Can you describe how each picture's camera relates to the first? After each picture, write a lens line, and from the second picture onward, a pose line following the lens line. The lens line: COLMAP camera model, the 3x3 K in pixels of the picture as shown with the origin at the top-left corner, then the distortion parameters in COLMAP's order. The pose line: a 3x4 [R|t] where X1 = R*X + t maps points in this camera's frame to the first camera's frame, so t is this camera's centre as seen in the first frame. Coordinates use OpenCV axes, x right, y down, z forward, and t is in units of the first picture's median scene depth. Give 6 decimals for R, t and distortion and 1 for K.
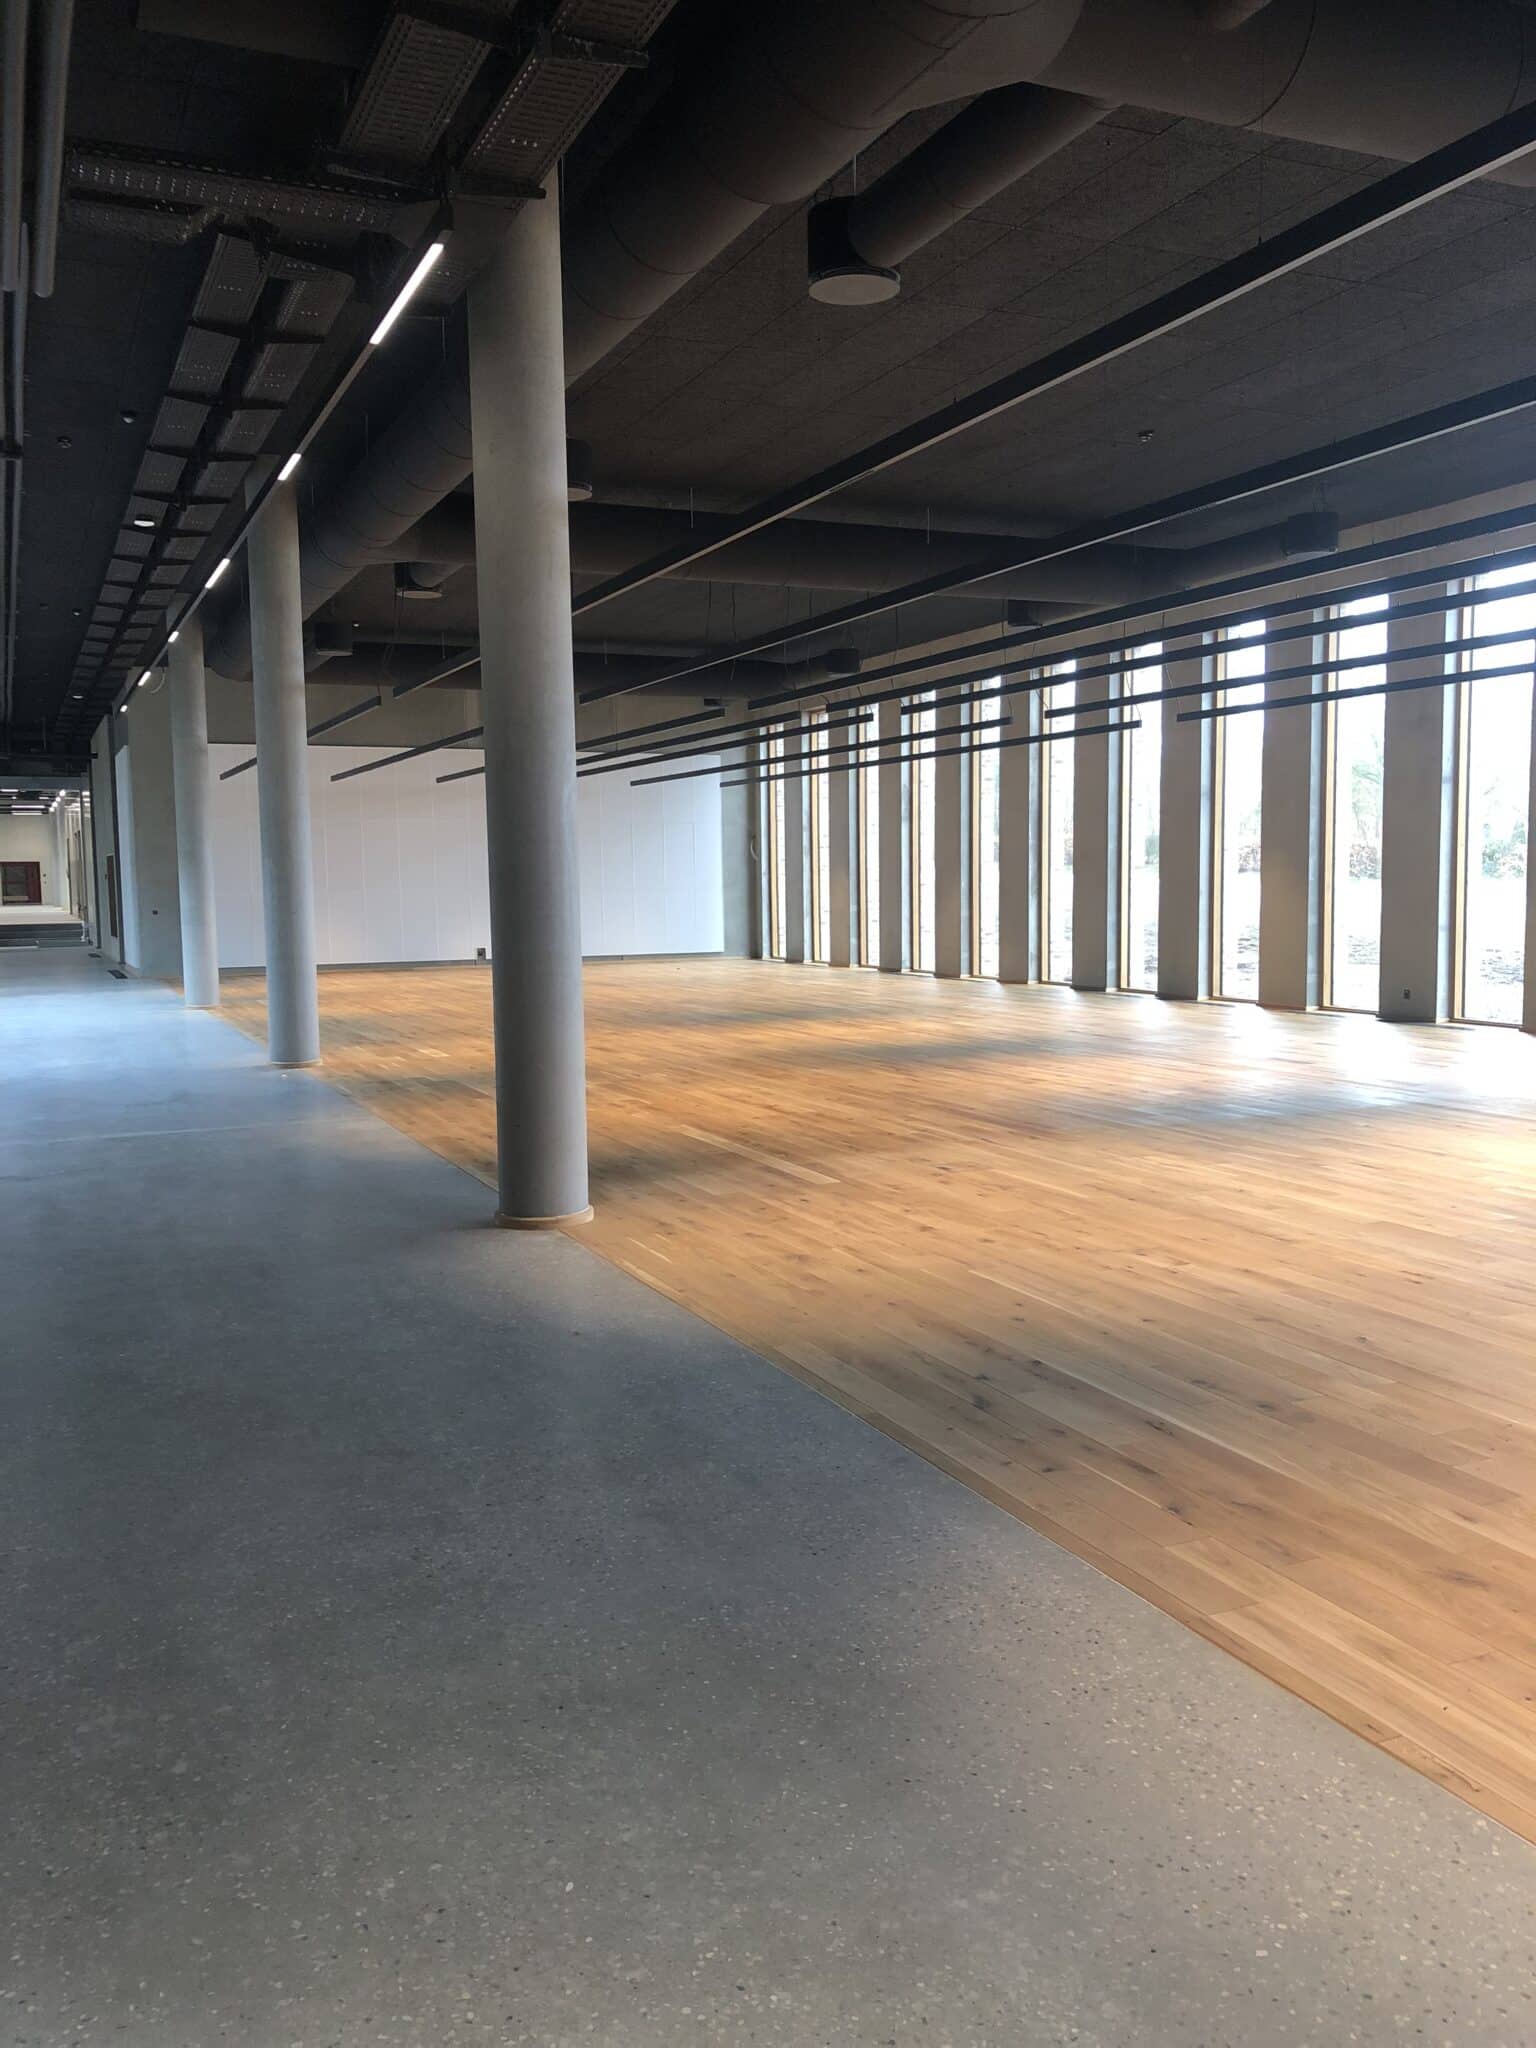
lens RADIAL K [[1688.7, 0, 803.1], [0, 1688.7, 1046.2], [0, 0, 1]] dist [0.034851, -0.022230]
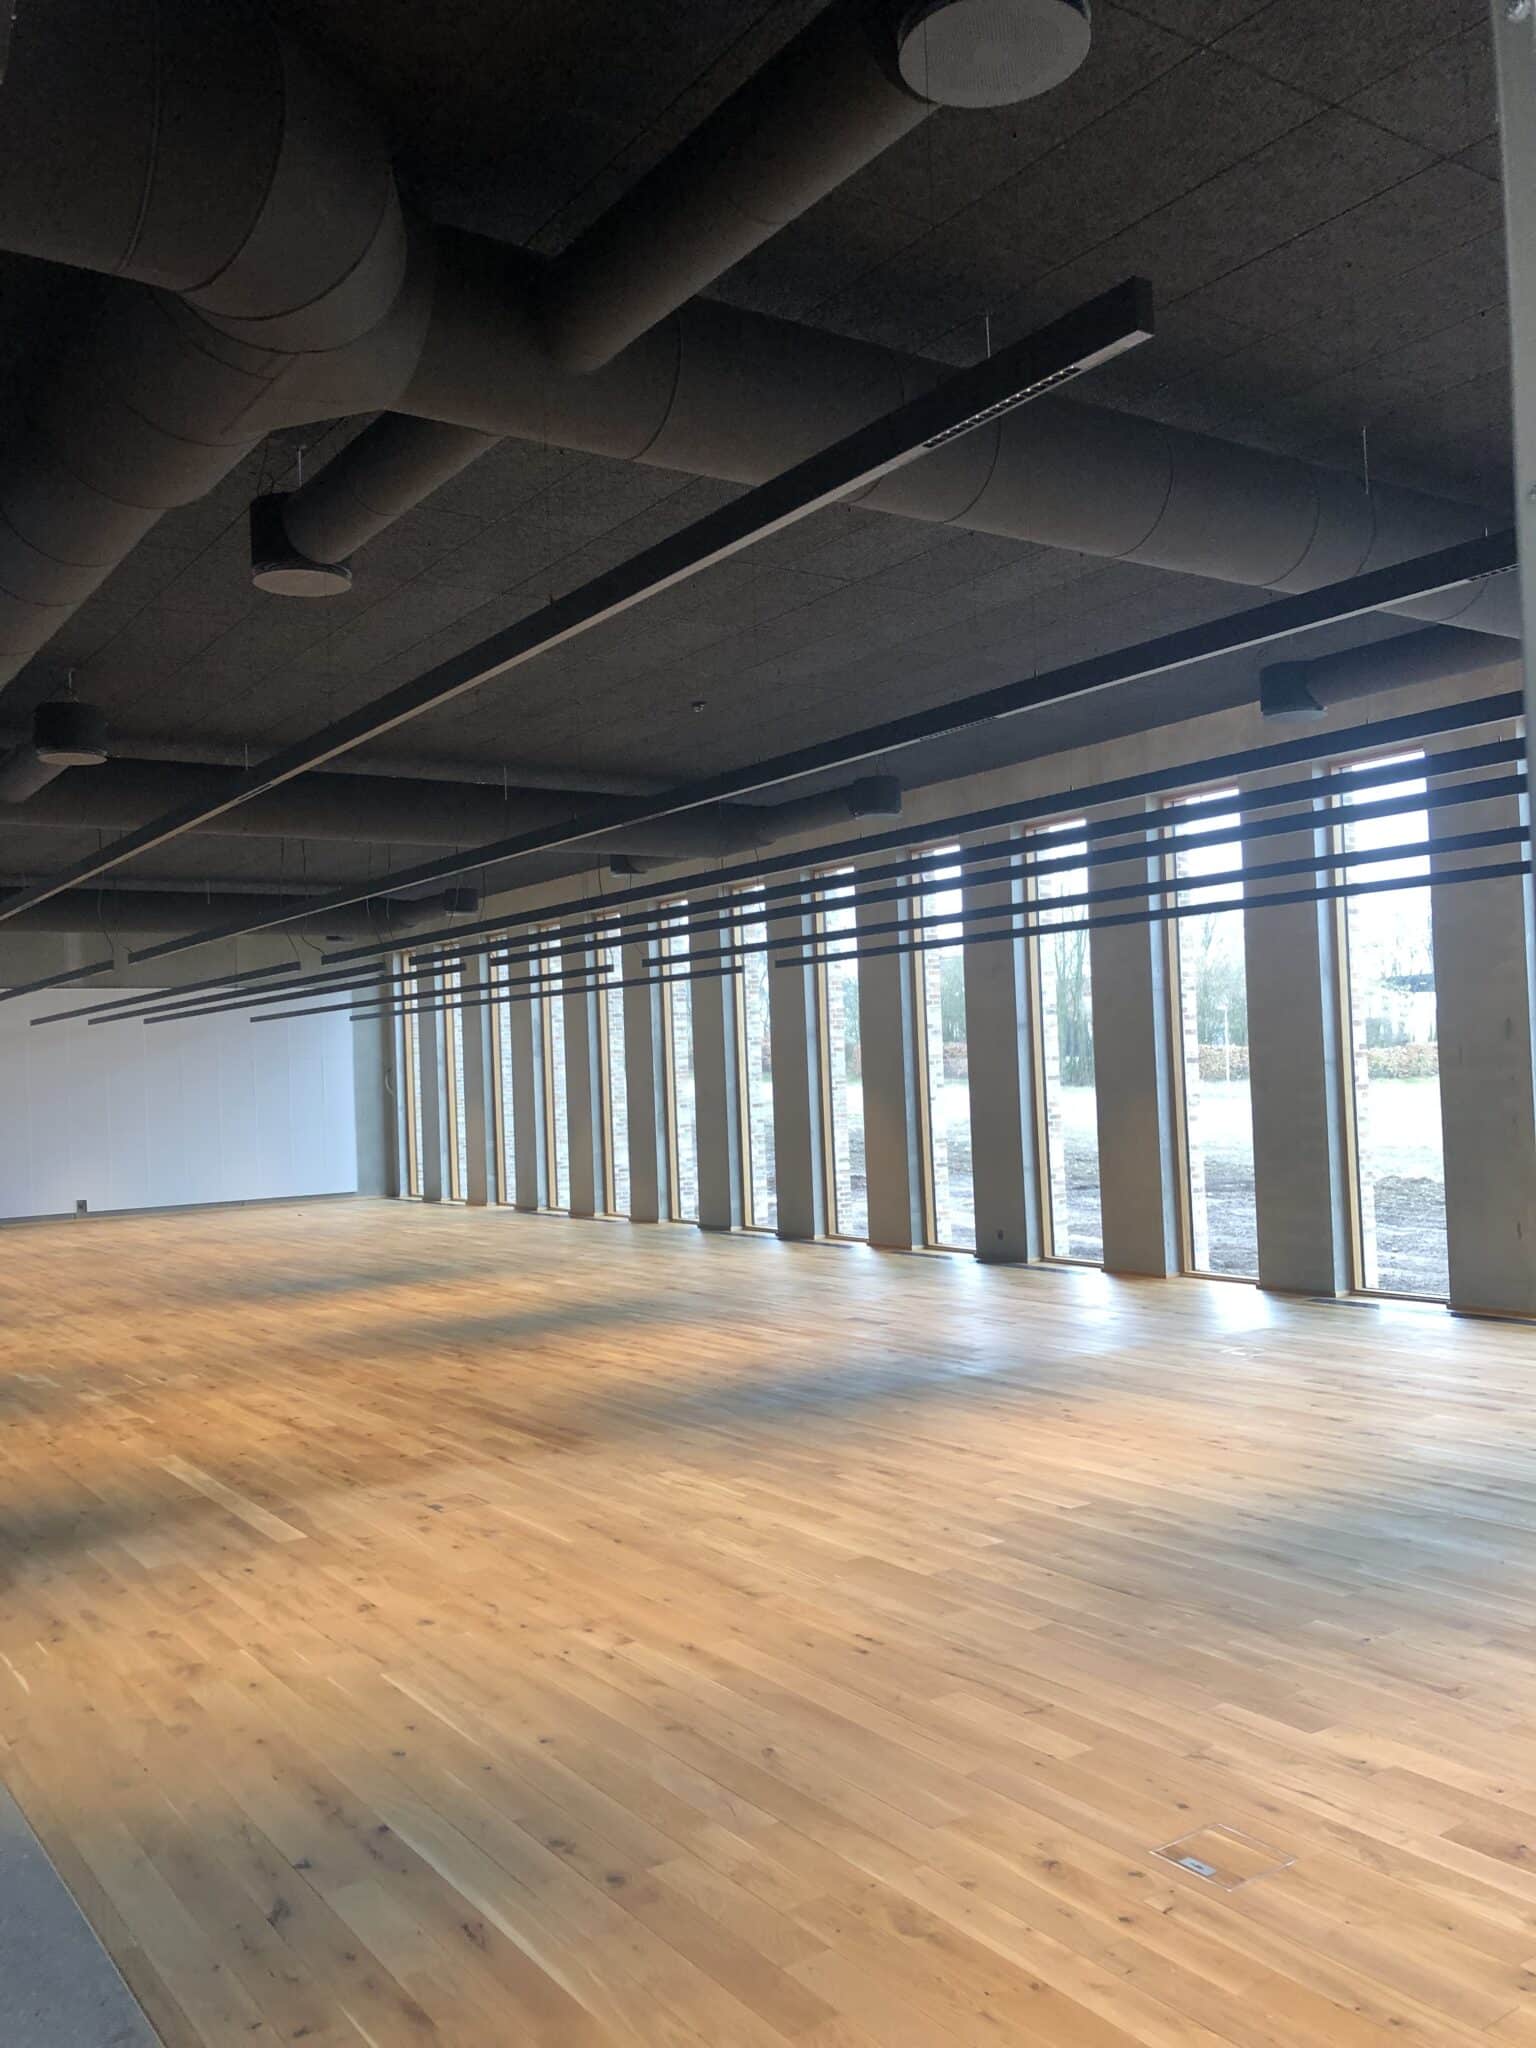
lens RADIAL K [[1688.7, 0, 823.4], [0, 1688.7, 1035.9], [0, 0, 1]] dist [0.034851, -0.022230]
pose [[0.981684, -0.021196, 0.189336, 0.138870], [0.045031, 0.991448, -0.122488, -0.065299], [-0.185121, 0.128771, 0.974242, 0.048580]]
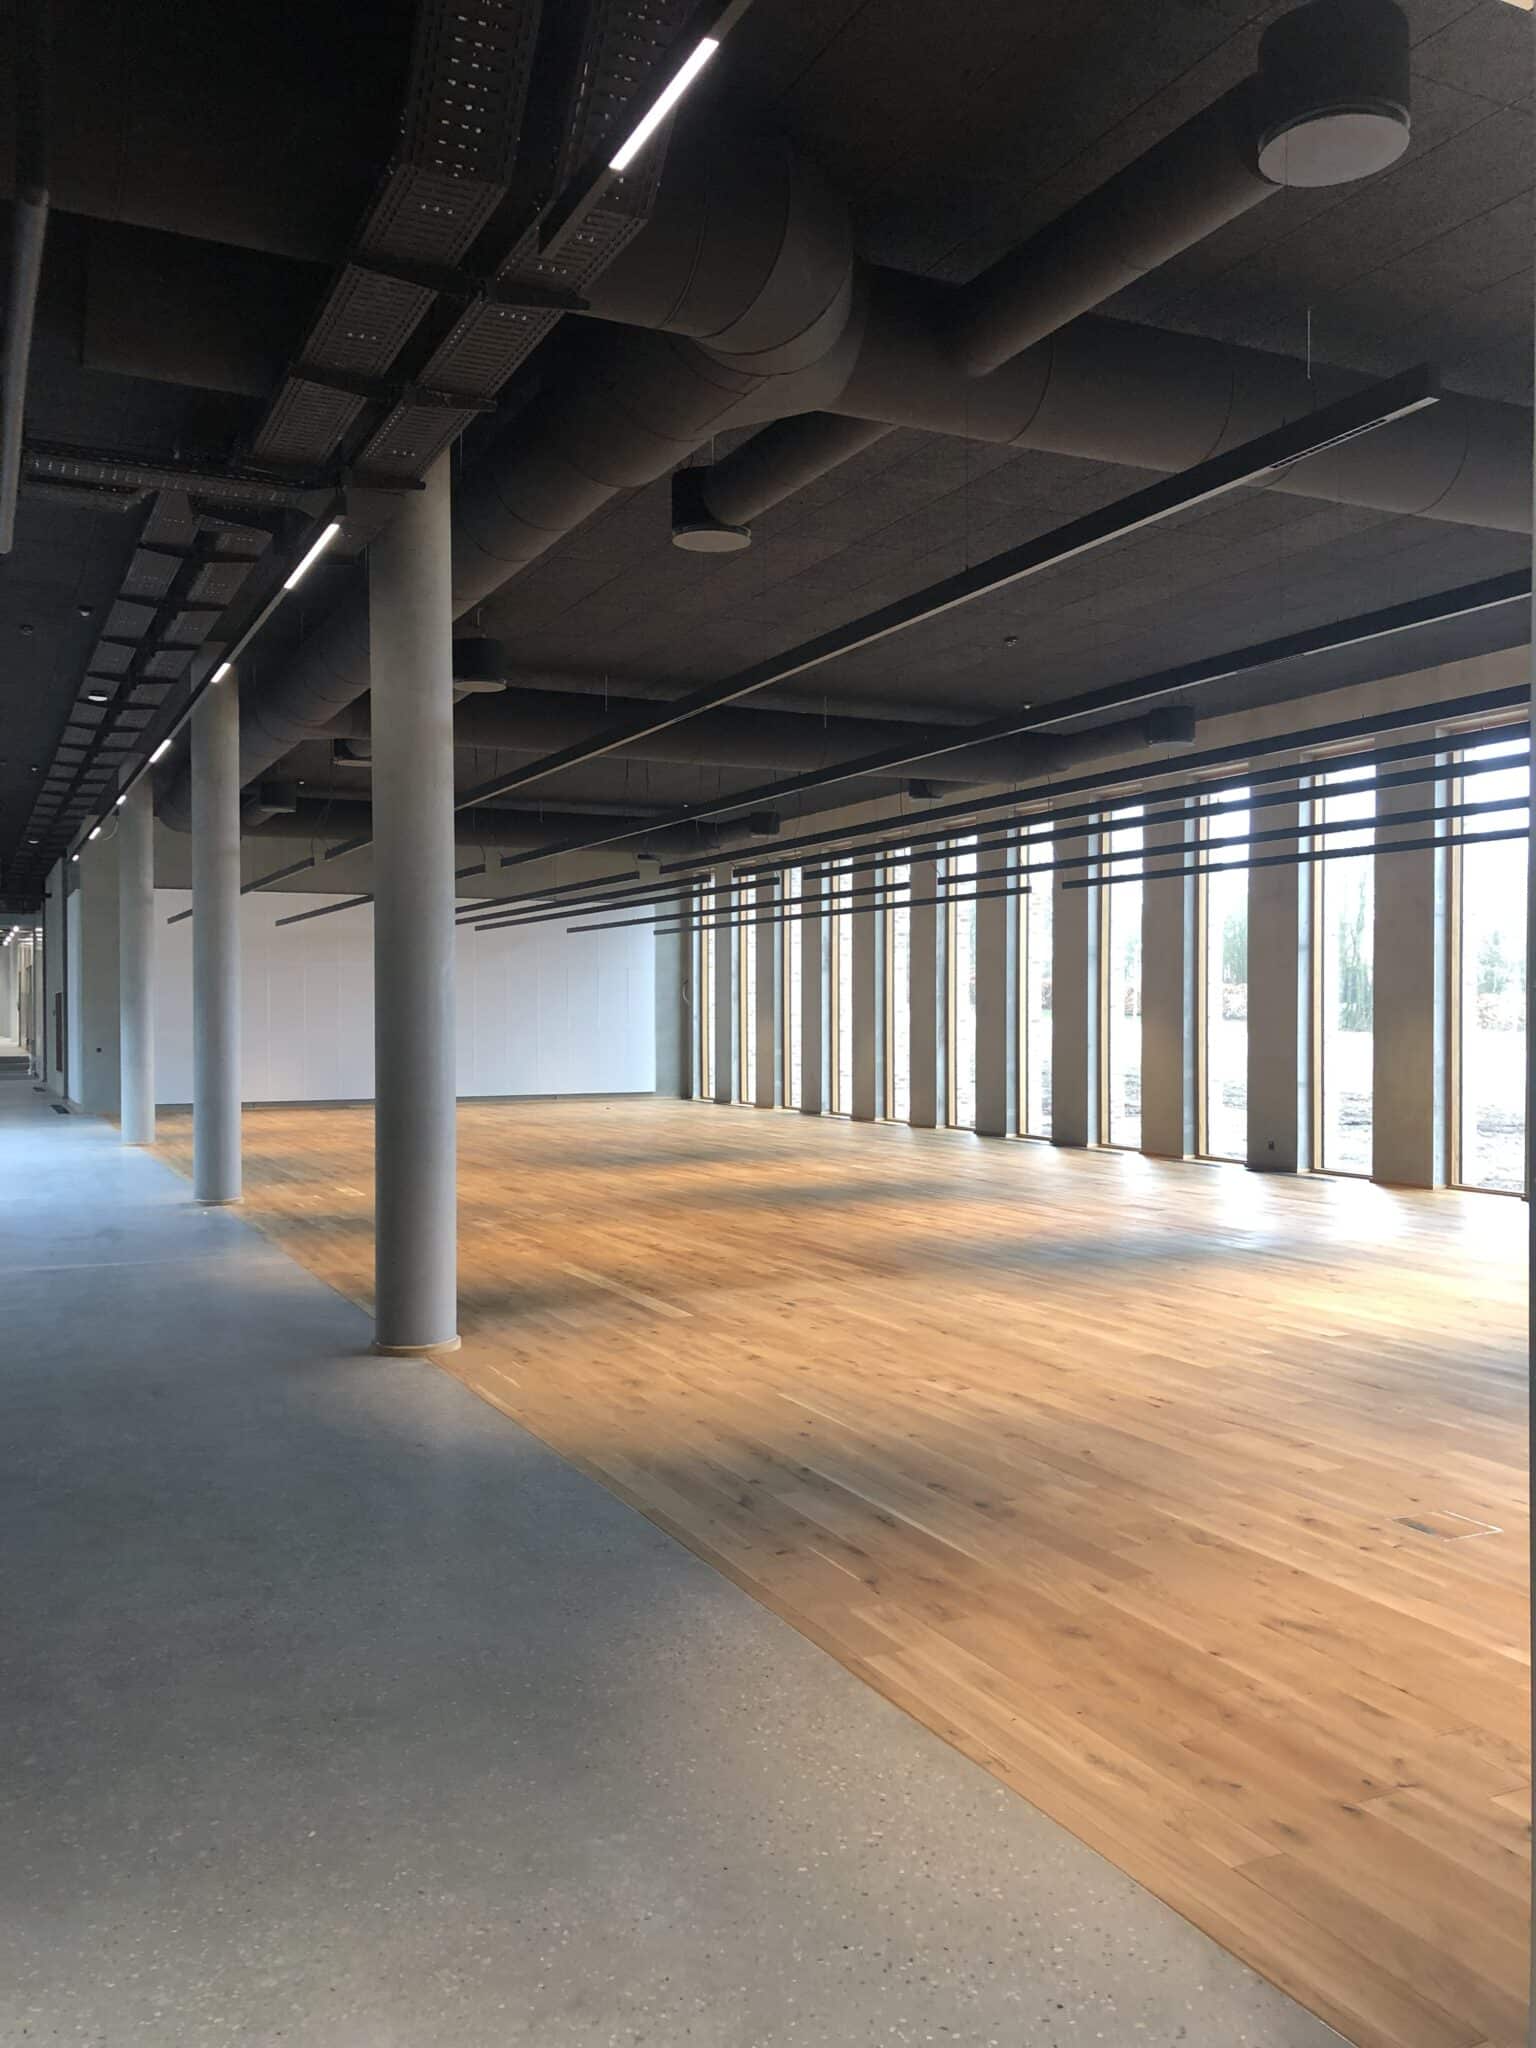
lens RADIAL K [[1688.7, 0, 793.9], [0, 1688.7, 1044.2], [0, 0, 1]] dist [0.034851, -0.022230]
pose [[0.999715, 0.011682, 0.020807, 0.070289], [-0.009936, 0.996575, -0.082100, -0.007840], [-0.021695, 0.081870, 0.996407, -0.136194]]
